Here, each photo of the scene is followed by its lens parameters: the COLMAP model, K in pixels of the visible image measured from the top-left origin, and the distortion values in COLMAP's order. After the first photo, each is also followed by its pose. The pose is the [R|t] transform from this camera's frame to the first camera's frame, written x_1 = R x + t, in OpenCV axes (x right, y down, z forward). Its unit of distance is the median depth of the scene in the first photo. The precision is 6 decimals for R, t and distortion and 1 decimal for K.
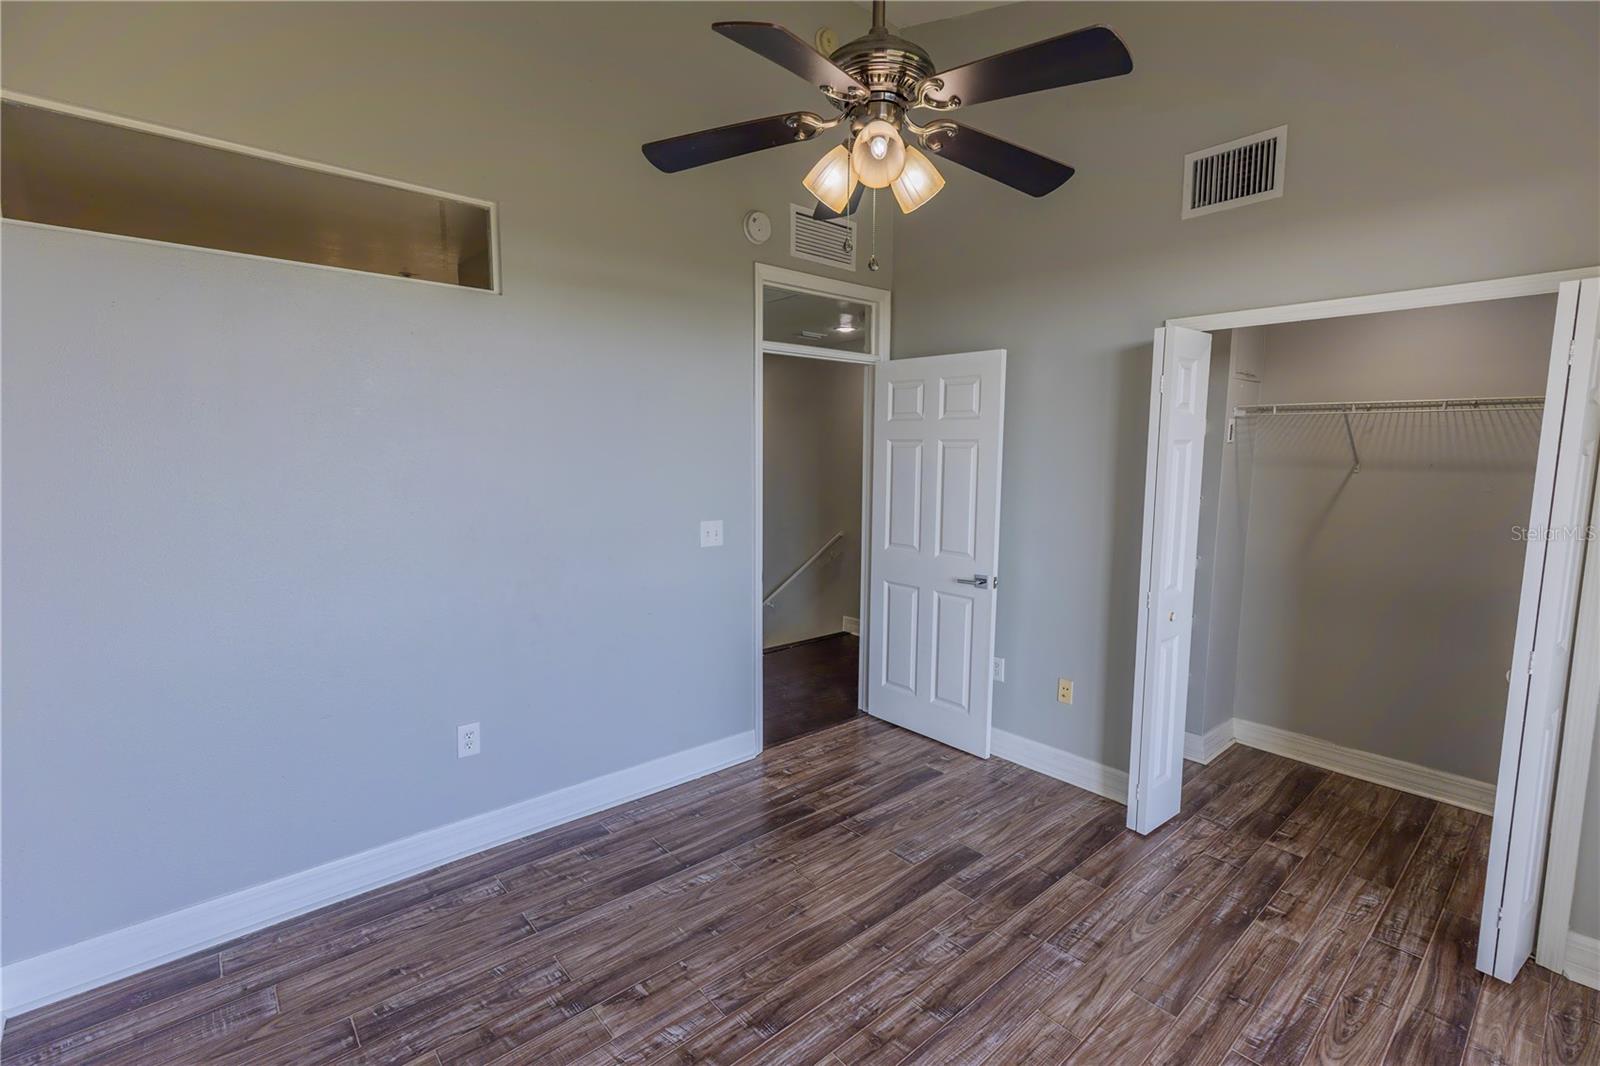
lens RADIAL K [[709.0, 0, 814.1], [0, 709.0, 528.3], [0, 0, 1]] dist [0.000873, 0.000586]
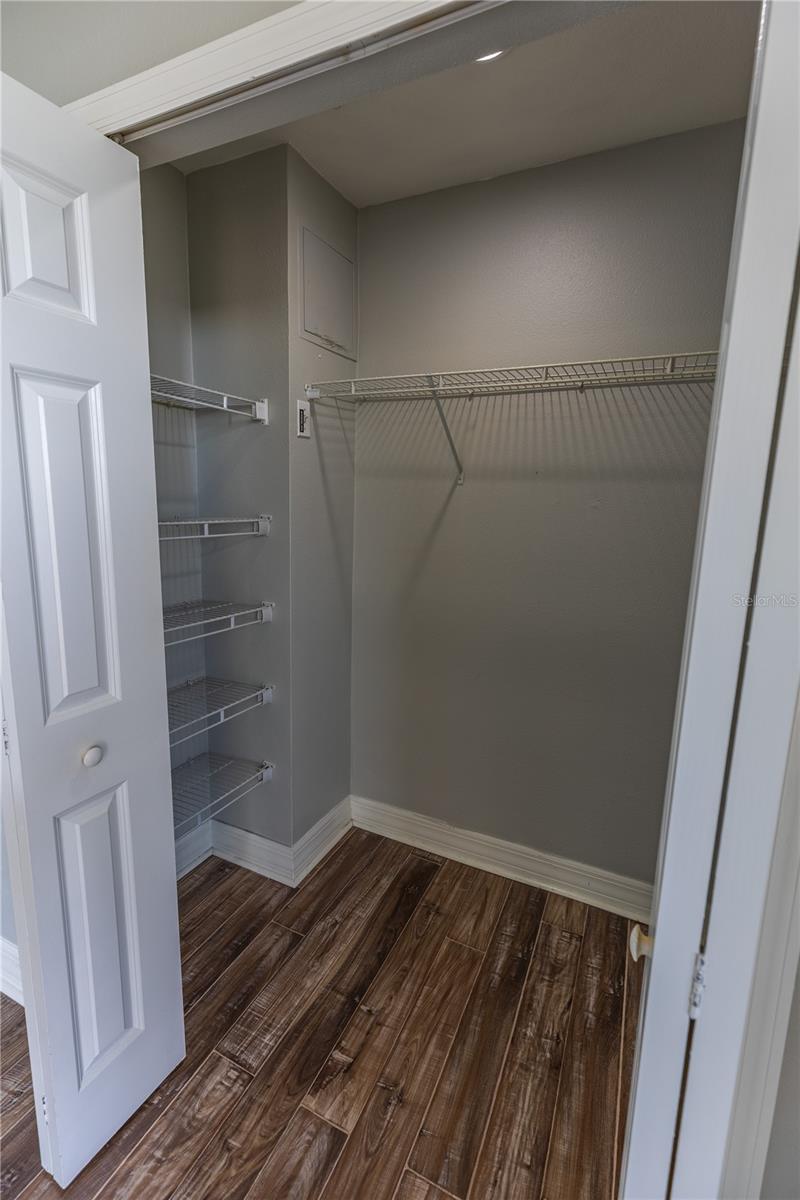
lens RADIAL K [[531.7, 0, 393.6], [0, 531.7, 588.9], [0, 0, 1]] dist [0.000873, 0.000586]
pose [[0.921533, -0.049799, 0.385094, 0.508584], [0.026092, 0.997442, 0.066546, -0.007023], [-0.387423, -0.051277, 0.920475, 0.535239]]
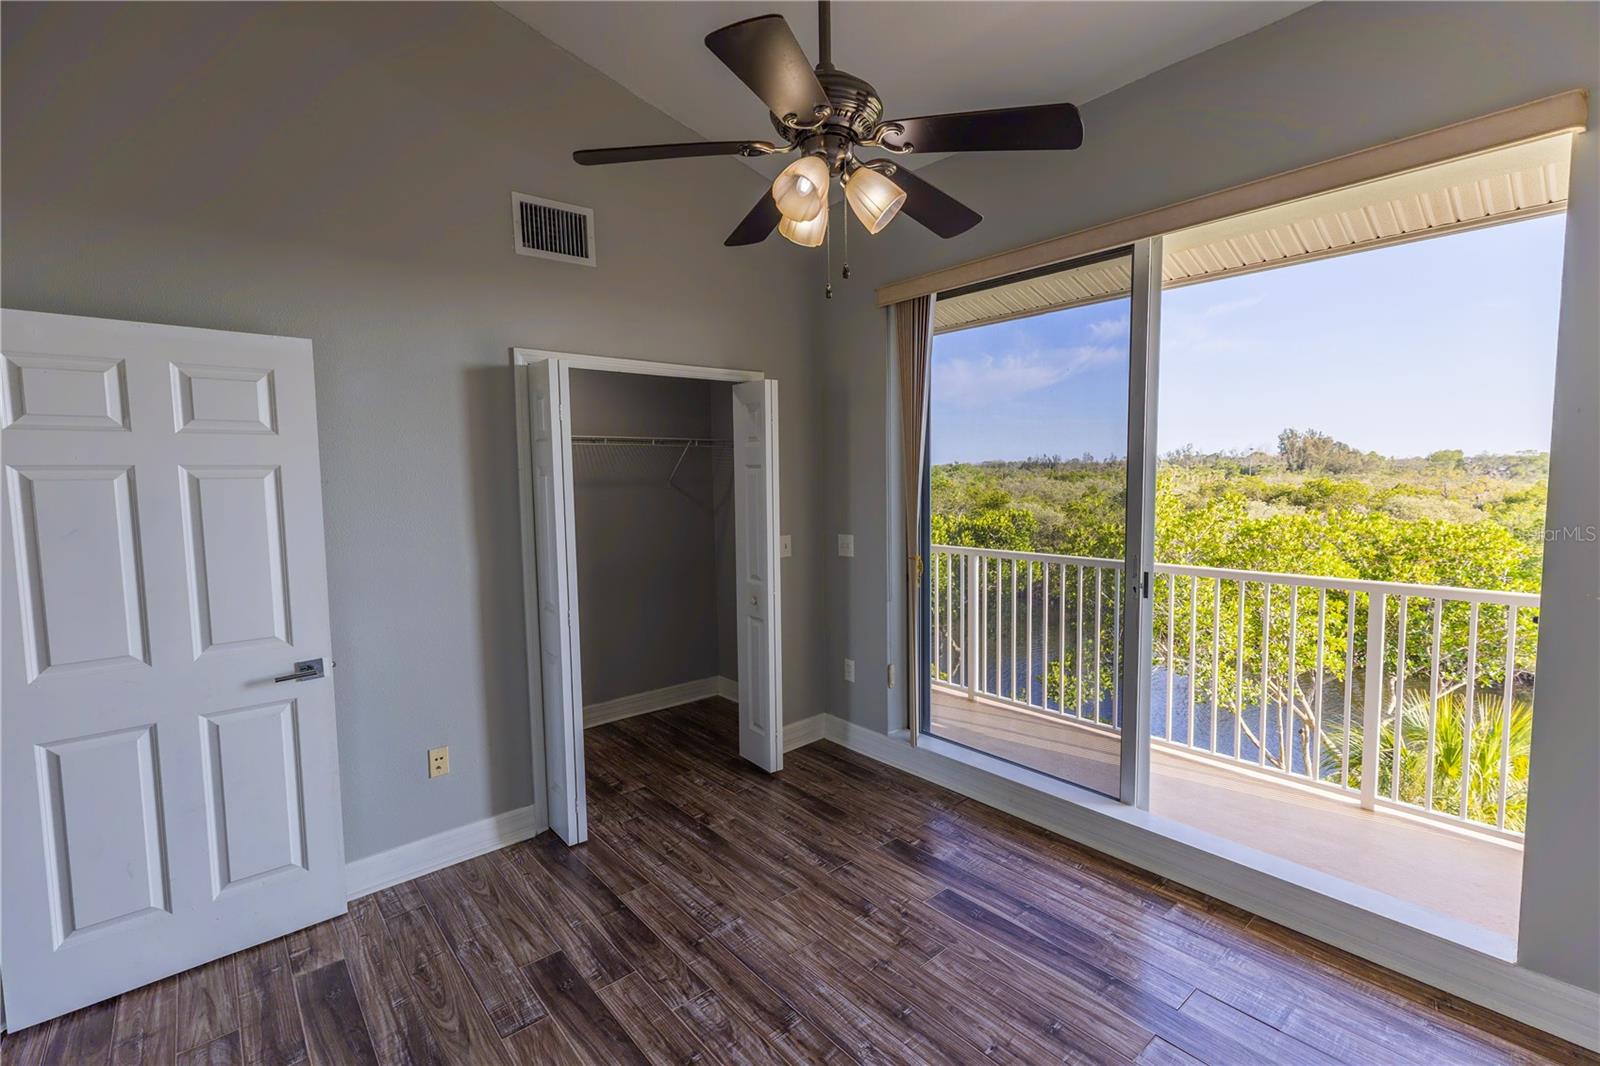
lens RADIAL K [[715.7, 0, 811.0], [0, 715.7, 534.3], [0, 0, 1]] dist [-0.039305, 0.027046]
pose [[0.001618, -0.097848, 0.995200, -0.492044], [0.122591, 0.987714, 0.096912, -0.070744], [-0.992456, 0.121846, 0.013593, 0.551032]]
